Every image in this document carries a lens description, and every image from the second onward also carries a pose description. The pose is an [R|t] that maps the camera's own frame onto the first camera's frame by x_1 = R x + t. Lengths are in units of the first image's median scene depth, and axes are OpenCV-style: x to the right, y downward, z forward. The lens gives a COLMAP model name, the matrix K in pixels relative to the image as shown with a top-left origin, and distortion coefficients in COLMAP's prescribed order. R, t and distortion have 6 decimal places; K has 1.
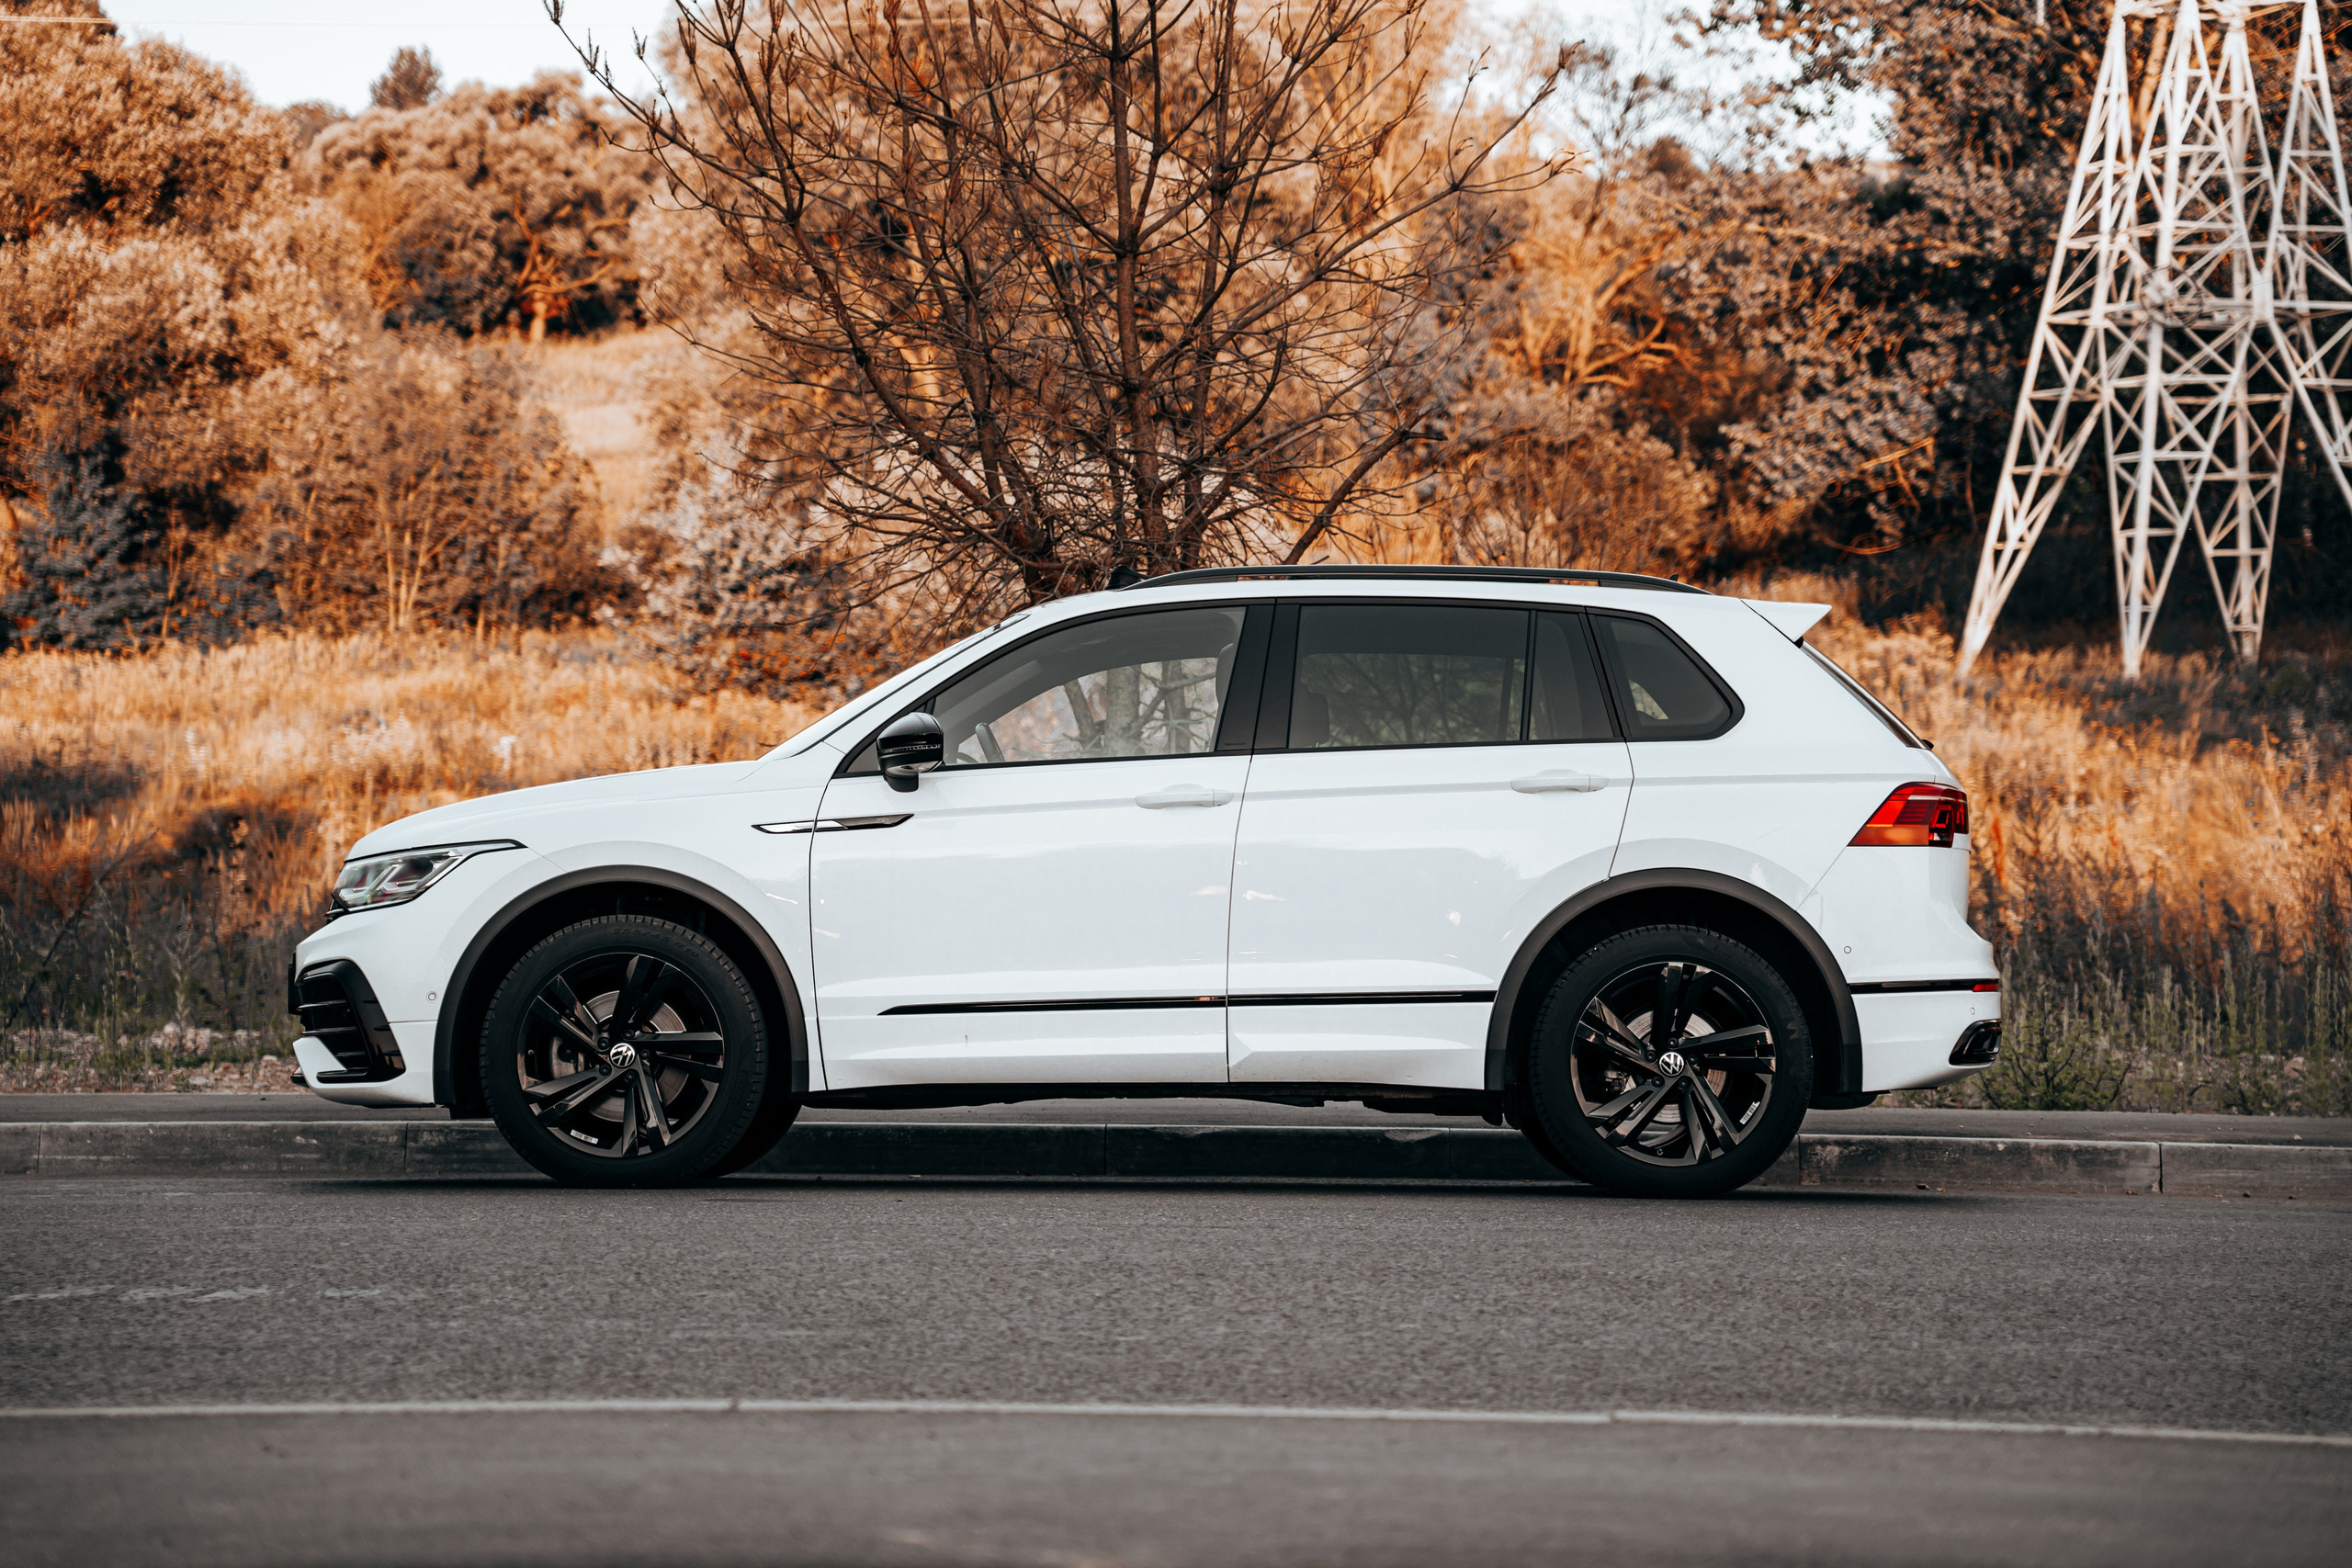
lens RADIAL K [[5841.1, 0, 1176.0], [0, 5841.1, 784.0], [0, 0, 1]] dist [0.842342, -0.022021]
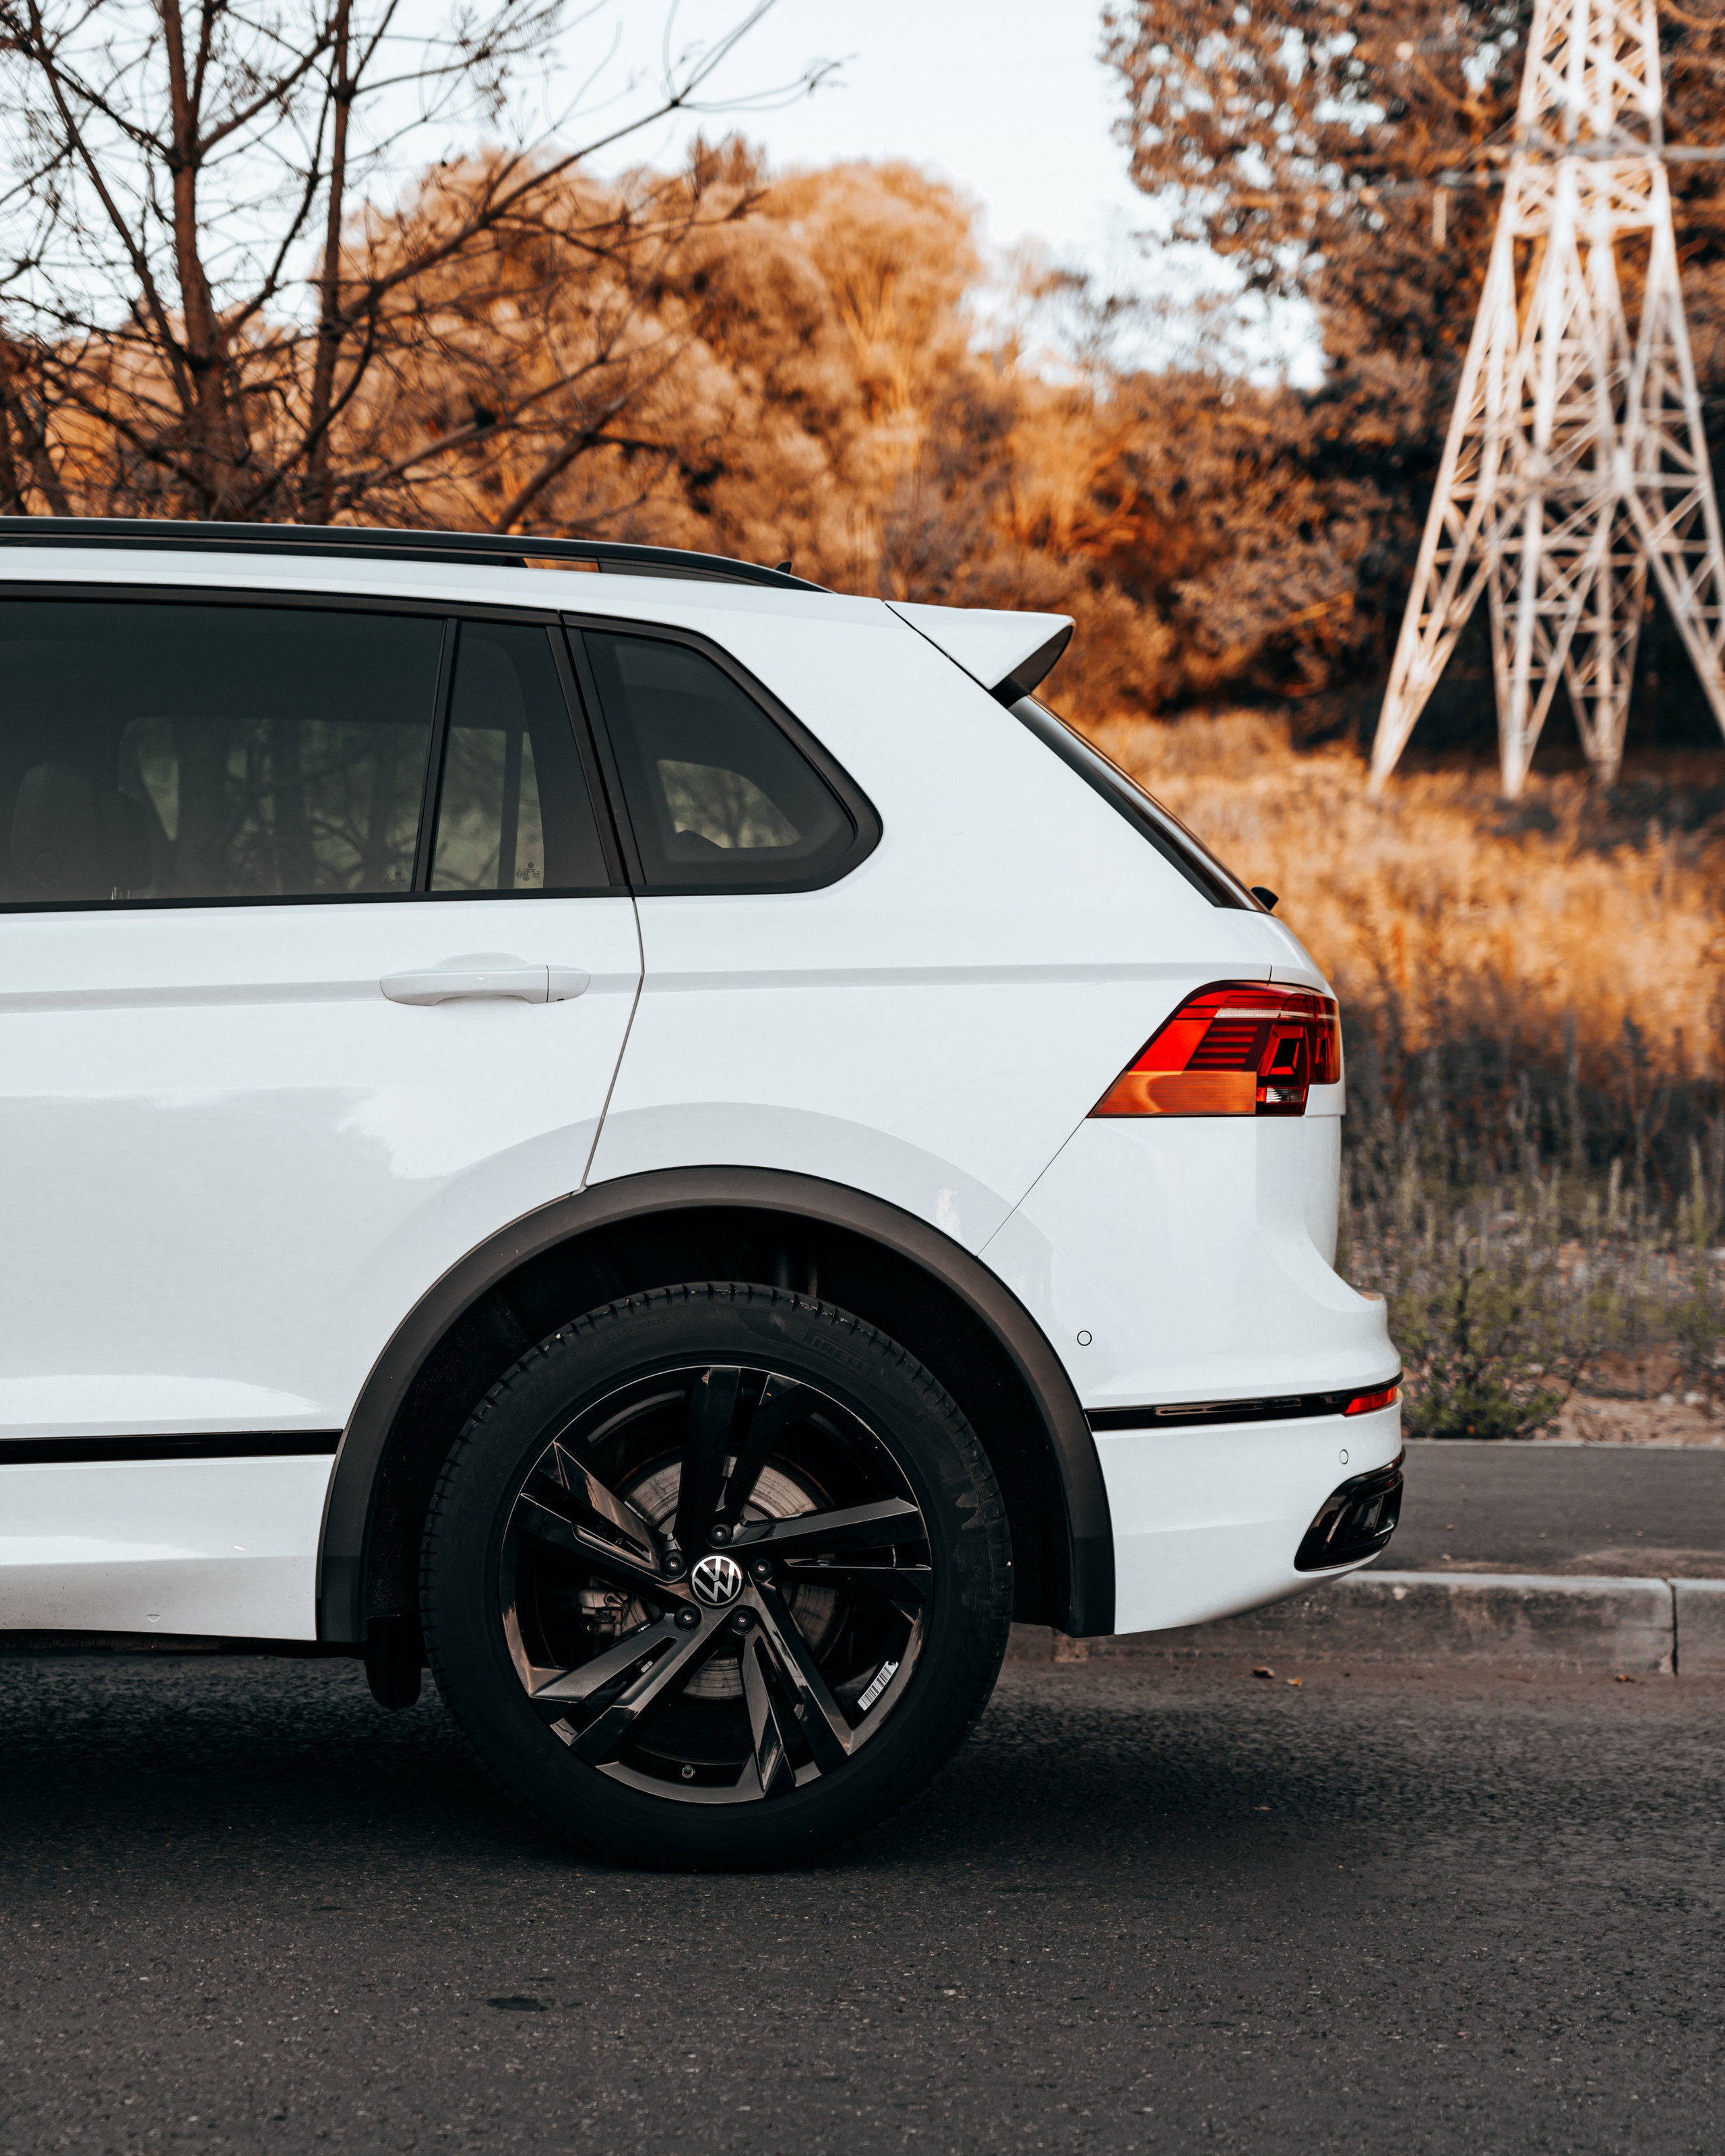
lens RADIAL K [[4374.0, 0, 862.5], [0, 4374.0, 1078.0], [0, 0, 1]] dist [0.462133, 0.075616]
pose [[0.999871, 0.000033, 0.016074, 0.016285], [-0.000761, 0.998973, 0.045302, -0.001544], [-0.016056, -0.045309, 0.998844, 0.117395]]
